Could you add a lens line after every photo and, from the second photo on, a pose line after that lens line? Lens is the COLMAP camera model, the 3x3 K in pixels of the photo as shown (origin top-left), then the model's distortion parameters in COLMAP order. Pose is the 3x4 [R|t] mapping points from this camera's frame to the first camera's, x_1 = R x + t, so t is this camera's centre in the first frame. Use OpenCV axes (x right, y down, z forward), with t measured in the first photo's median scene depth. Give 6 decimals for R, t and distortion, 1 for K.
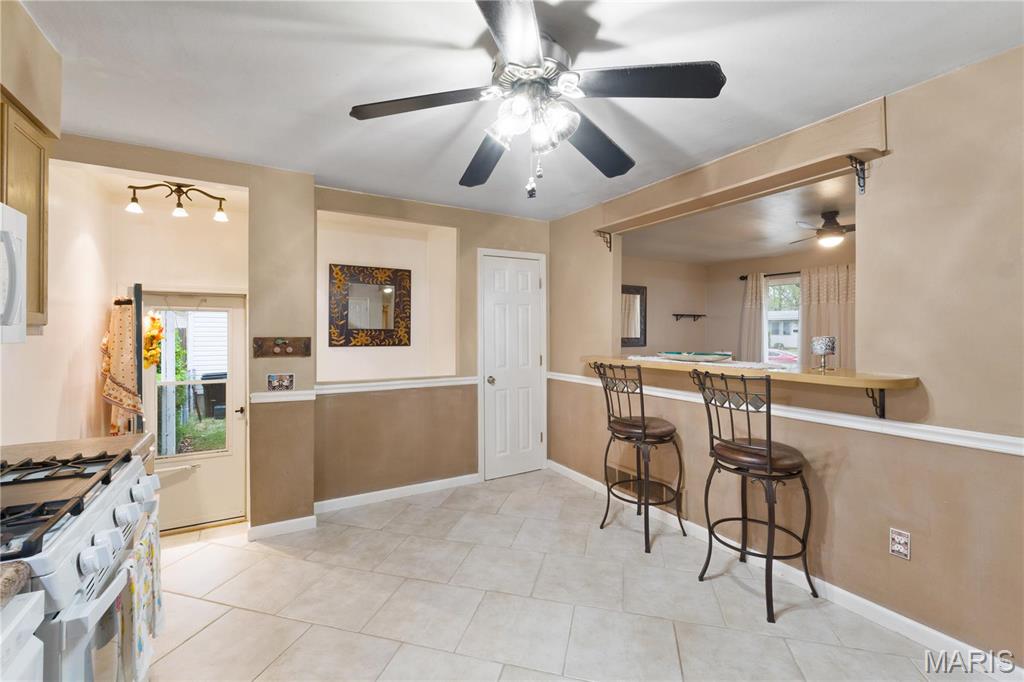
lens RADIAL K [[439.1, 0, 512.4], [0, 439.1, 330.1], [0, 0, 1]] dist [0.000998, 0.000231]
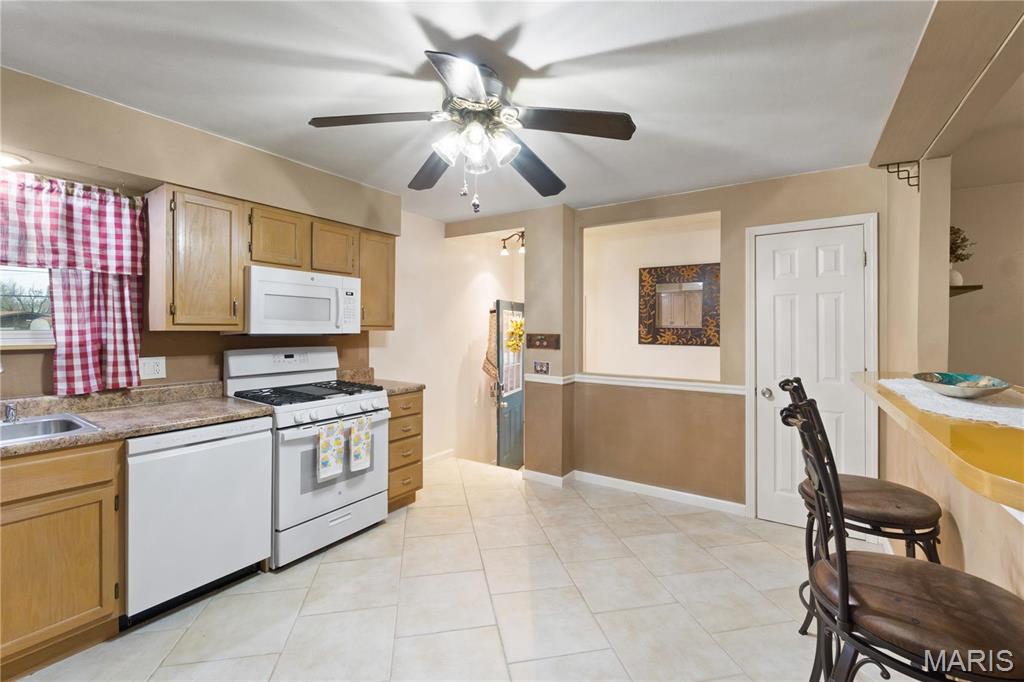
lens RADIAL K [[433.8, 0, 496.8], [0, 433.8, 328.2], [0, 0, 1]] dist [0.000010, 0.000011]
pose [[0.426423, 0.001420, -0.904523, 0.563610], [-0.002757, 0.999996, 0.000270, -0.001138], [0.904520, 0.002379, 0.426425, 0.298080]]
